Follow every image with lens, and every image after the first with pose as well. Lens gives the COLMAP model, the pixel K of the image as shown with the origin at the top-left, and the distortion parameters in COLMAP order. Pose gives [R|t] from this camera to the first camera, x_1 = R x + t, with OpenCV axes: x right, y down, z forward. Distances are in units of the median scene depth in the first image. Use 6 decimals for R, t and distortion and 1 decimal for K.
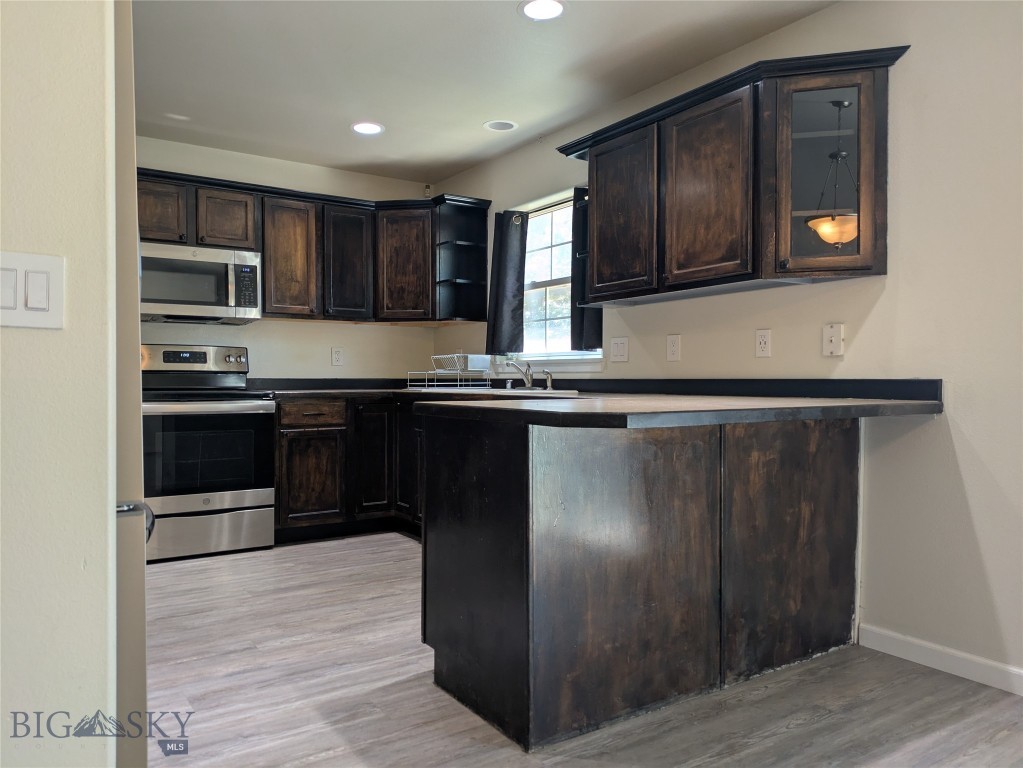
lens RADIAL K [[757.6, 0, 498.3], [0, 757.6, 391.0], [0, 0, 1]] dist [0.050159, -0.012636]
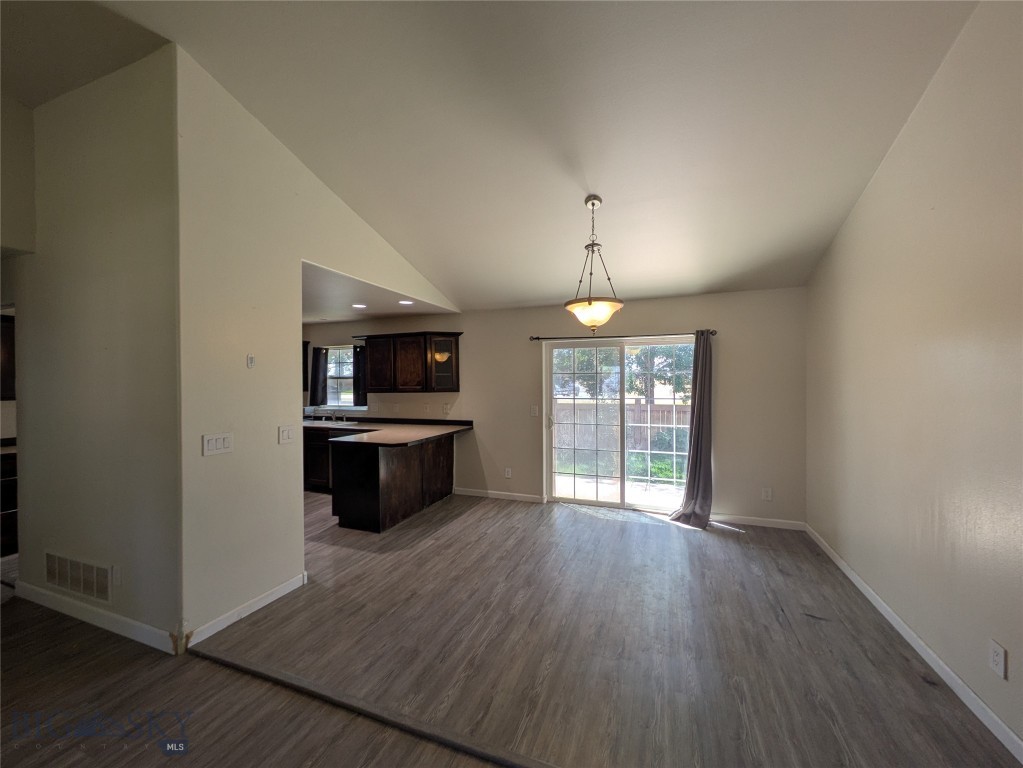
lens RADIAL K [[405.0, 0, 514.2], [0, 405.0, 385.3], [0, 0, 1]] dist [-0.003675, 0.002199]
pose [[0.811035, -0.016049, 0.584777, -0.376556], [0.019491, 0.999810, 0.000407, -0.160056], [-0.584673, 0.011067, 0.811194, -0.657371]]
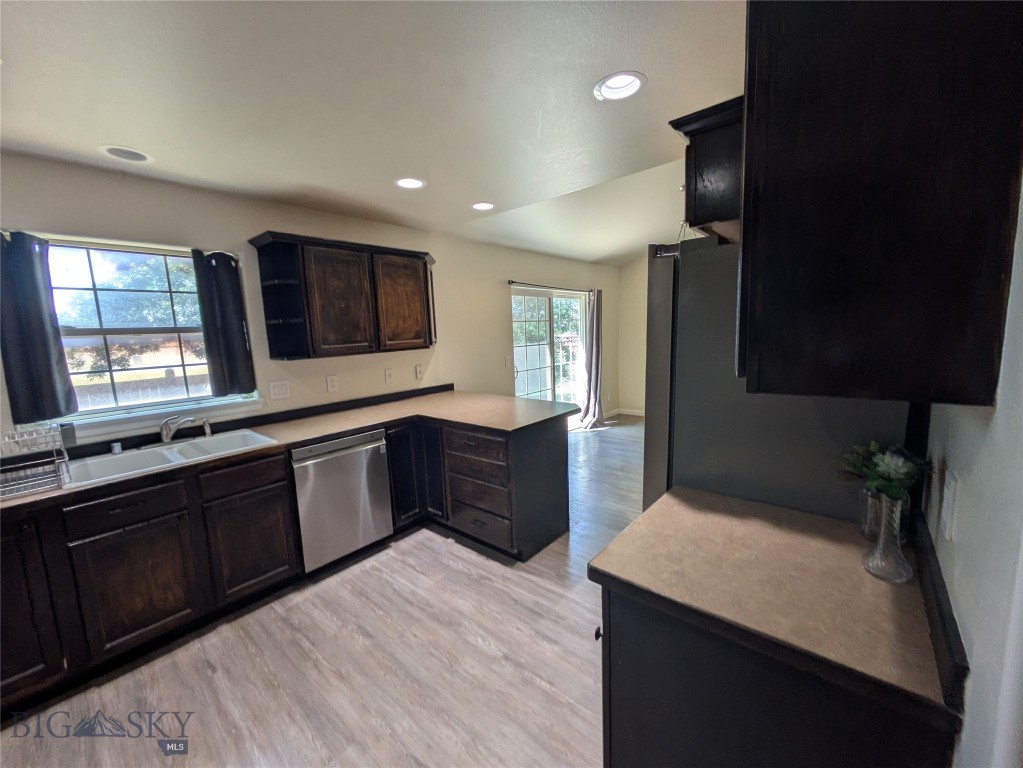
lens RADIAL K [[405.0, 0, 511.6], [0, 405.0, 383.9], [0, 0, 1]] dist [-0.003675, 0.002199]
pose [[-0.280863, -0.117732, 0.952500, -0.817945], [0.055997, 0.988747, 0.138724, -0.181154], [-0.958113, 0.092299, -0.271110, 1.018582]]
